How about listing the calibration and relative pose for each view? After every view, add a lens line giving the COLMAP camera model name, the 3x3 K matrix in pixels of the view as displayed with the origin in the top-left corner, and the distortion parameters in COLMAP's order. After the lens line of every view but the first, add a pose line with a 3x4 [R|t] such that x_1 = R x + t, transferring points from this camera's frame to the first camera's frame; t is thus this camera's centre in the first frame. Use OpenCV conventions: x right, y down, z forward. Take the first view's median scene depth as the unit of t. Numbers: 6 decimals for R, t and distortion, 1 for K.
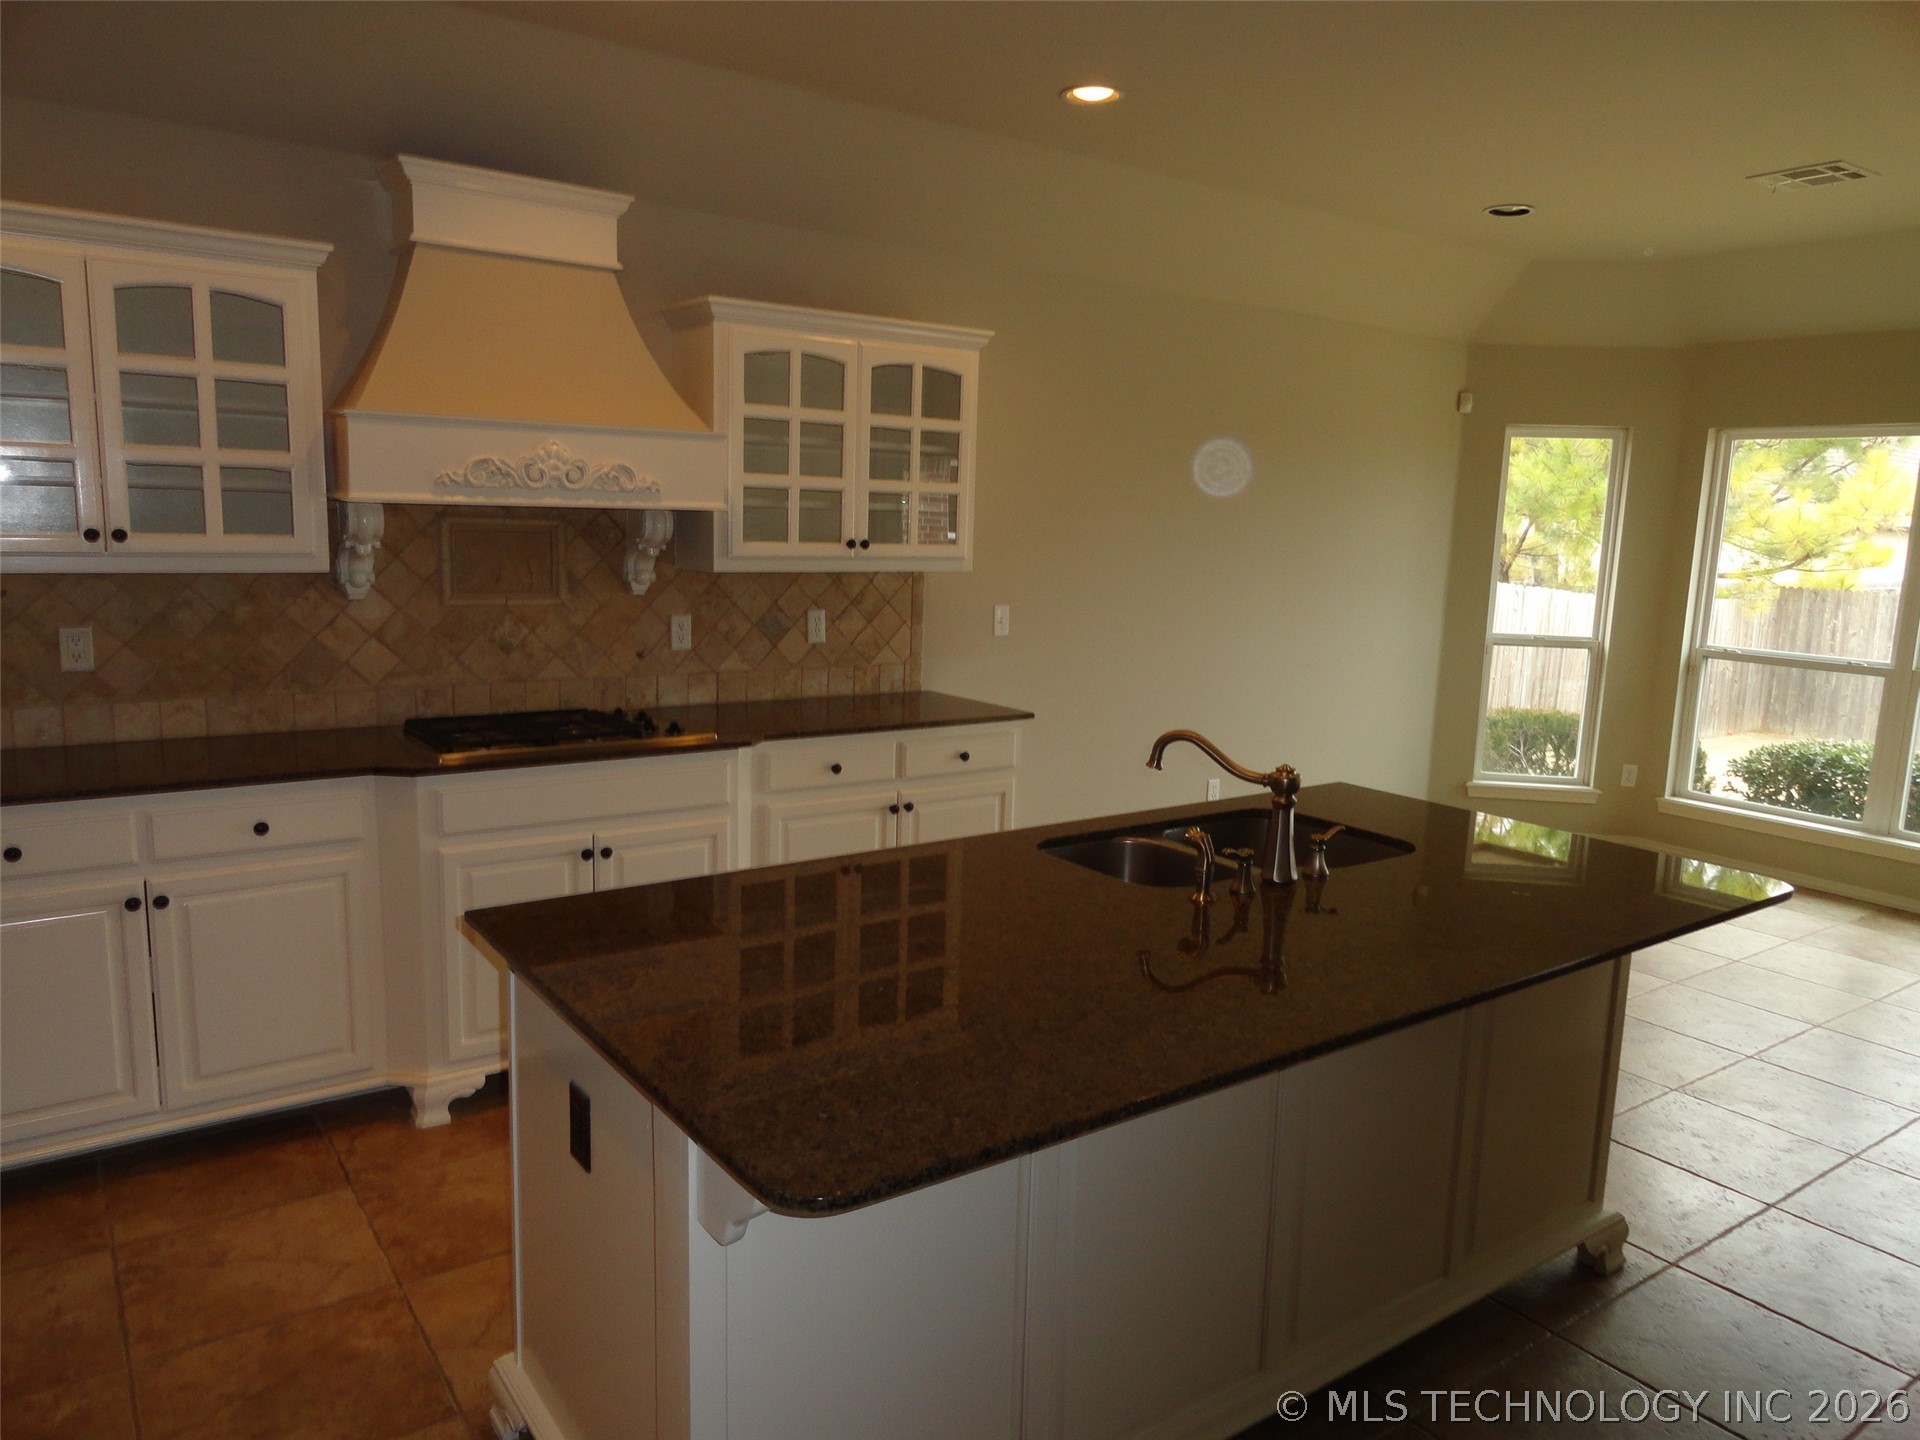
lens RADIAL K [[1335.5, 0, 960.0], [0, 1335.5, 720.0], [0, 0, 1]] dist [0.001920, 0.005973]
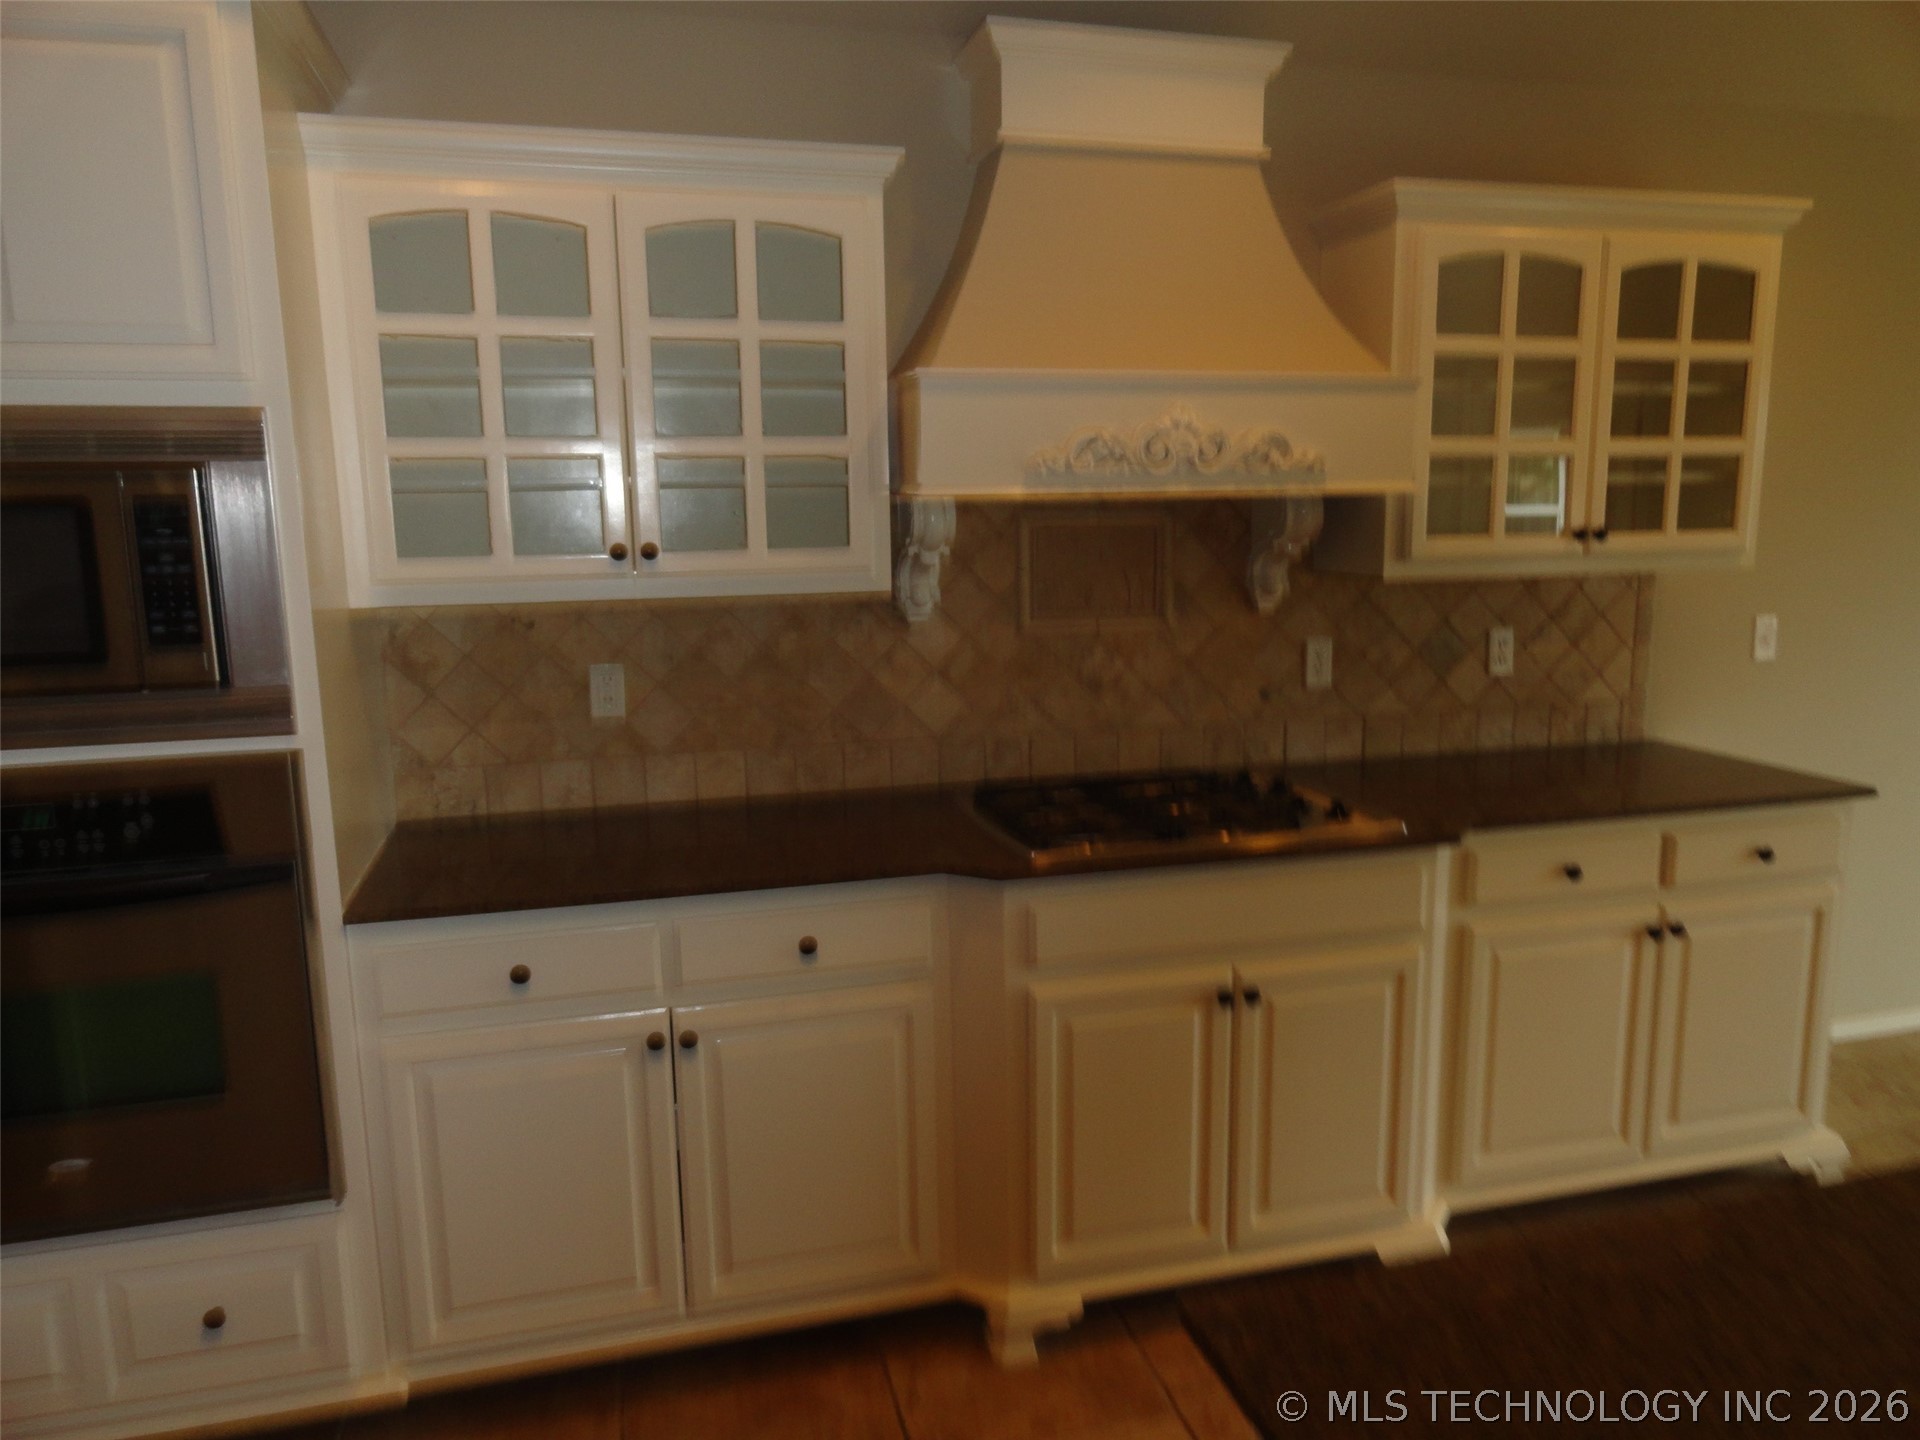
lens RADIAL K [[1353.6, 0, 960.0], [0, 1353.6, 720.0], [0, 0, 1]] dist [0.002978, 0.003469]
pose [[0.938231, 0.017567, -0.345564, -0.145902], [-0.015207, 0.999839, 0.009539, -0.041218], [0.345675, -0.003695, 0.938347, 0.254598]]
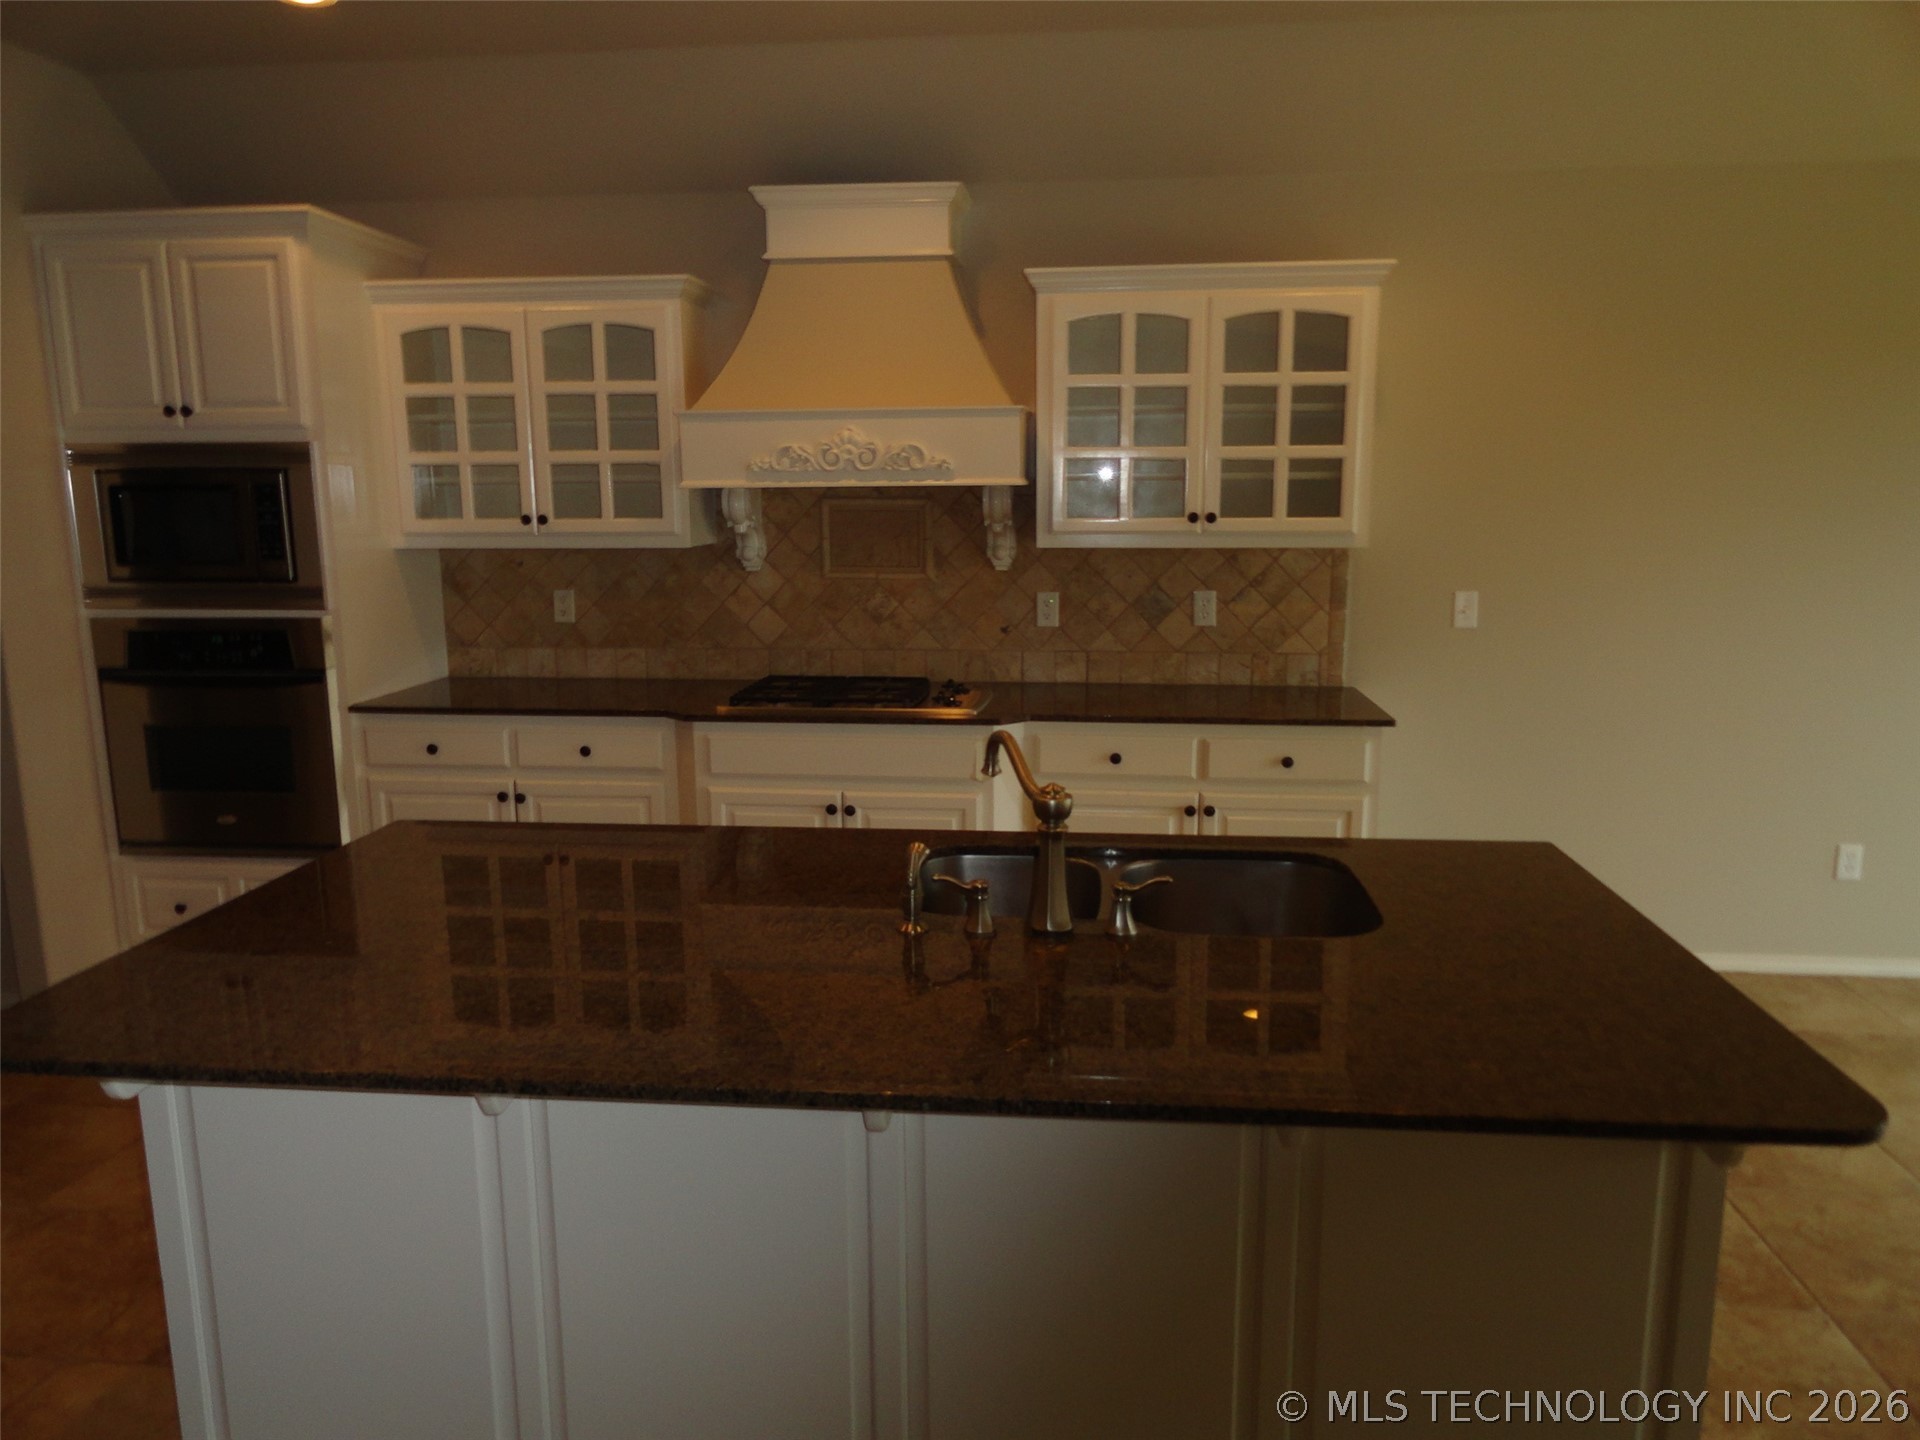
lens RADIAL K [[1322.1, 0, 959.3], [0, 1322.1, 711.3], [0, 0, 1]] dist [0.001923, -0.000706]
pose [[0.746208, 0.079554, -0.660942, 0.429753], [-0.075800, 0.996531, 0.034369, -0.020127], [0.661383, 0.024453, 0.749649, 0.231503]]
